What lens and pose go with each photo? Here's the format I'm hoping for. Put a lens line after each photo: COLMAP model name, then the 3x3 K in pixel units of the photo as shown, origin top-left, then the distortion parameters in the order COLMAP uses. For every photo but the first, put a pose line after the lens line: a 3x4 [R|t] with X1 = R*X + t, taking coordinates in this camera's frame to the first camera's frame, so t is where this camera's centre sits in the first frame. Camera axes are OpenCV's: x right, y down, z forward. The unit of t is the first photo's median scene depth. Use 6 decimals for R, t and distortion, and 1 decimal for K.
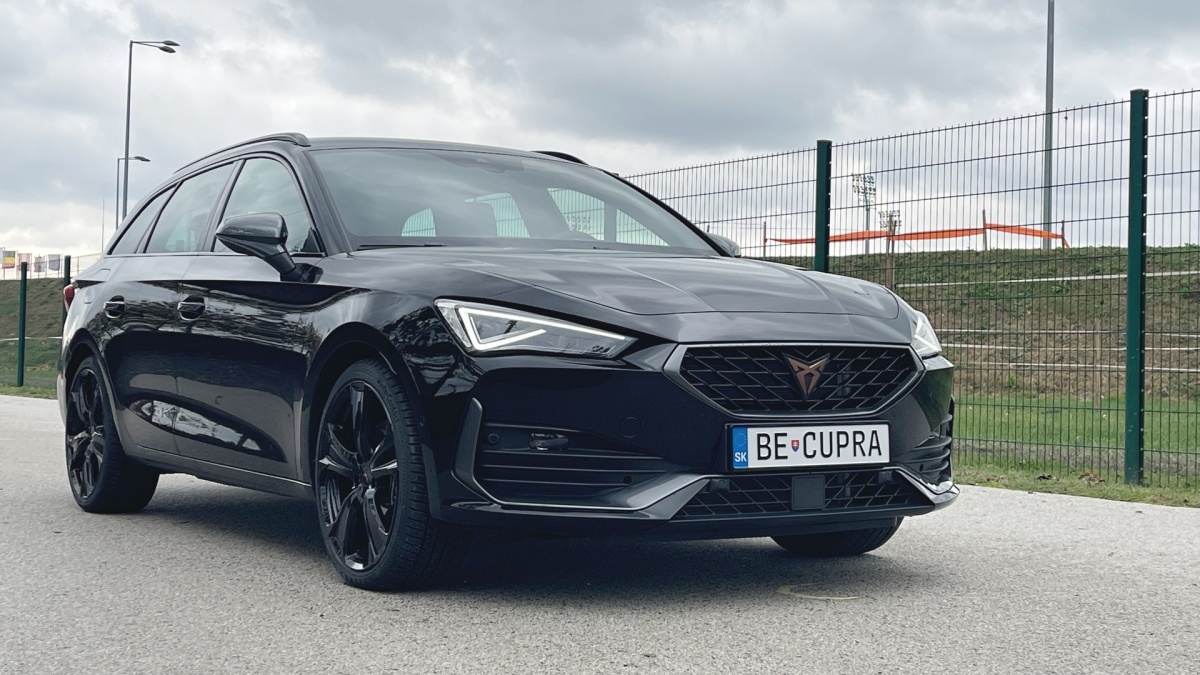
lens RADIAL K [[1792.5, 0, 600.0], [0, 1792.5, 337.5], [0, 0, 1]] dist [0.009102, -0.003298]
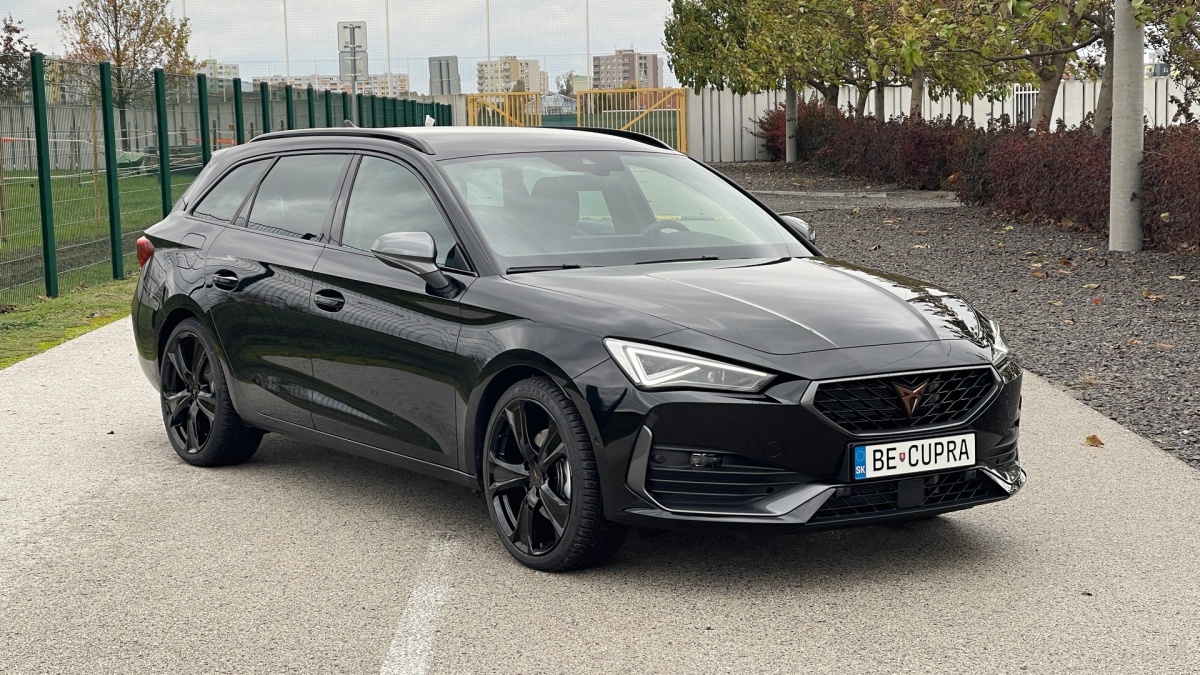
lens RADIAL K [[2182.0, 0, 602.0], [0, 2182.0, 377.8], [0, 0, 1]] dist [0.207093, 0.218878]
pose [[0.998432, -0.014542, 0.054063, -0.176025], [0.007654, 0.992065, 0.125494, -0.182654], [-0.055459, -0.124884, 0.990620, -0.466865]]
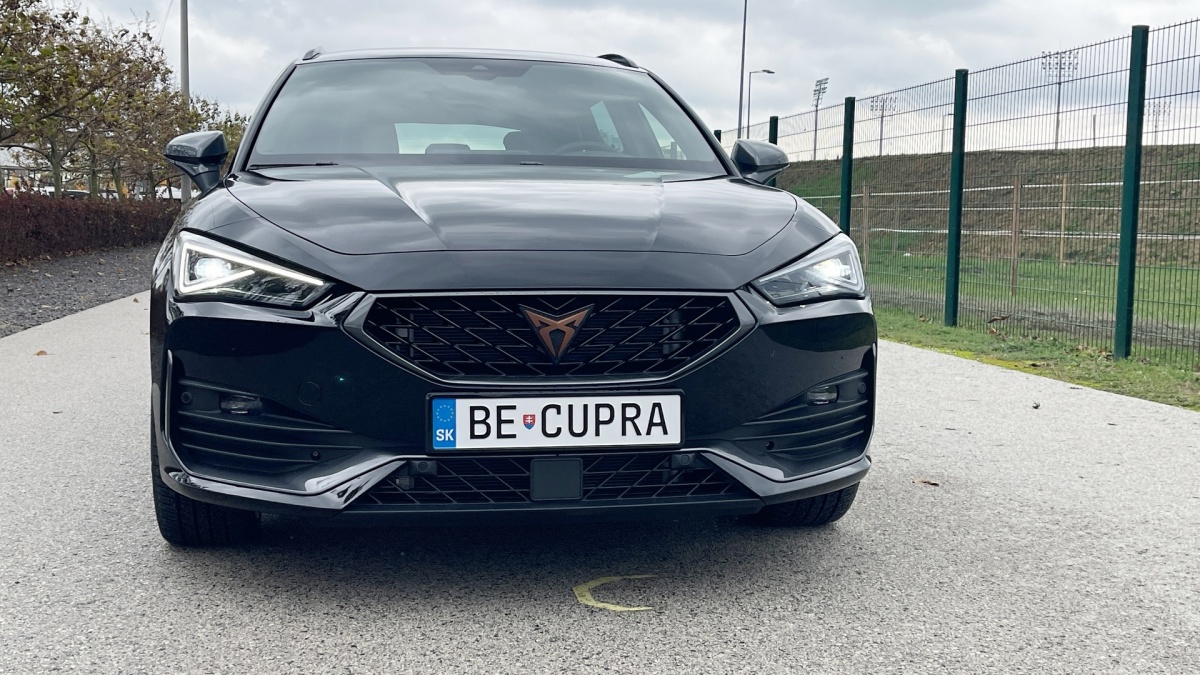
lens RADIAL K [[1353.0, 0, 600.0], [0, 1353.0, 337.5], [0, 0, 1]] dist [0.100052, -0.002534]
pose [[0.923798, 0.036175, -0.381168, 0.363039], [0.000519, 0.995408, 0.095726, -0.033801], [0.382881, -0.088629, 0.919536, 0.462282]]
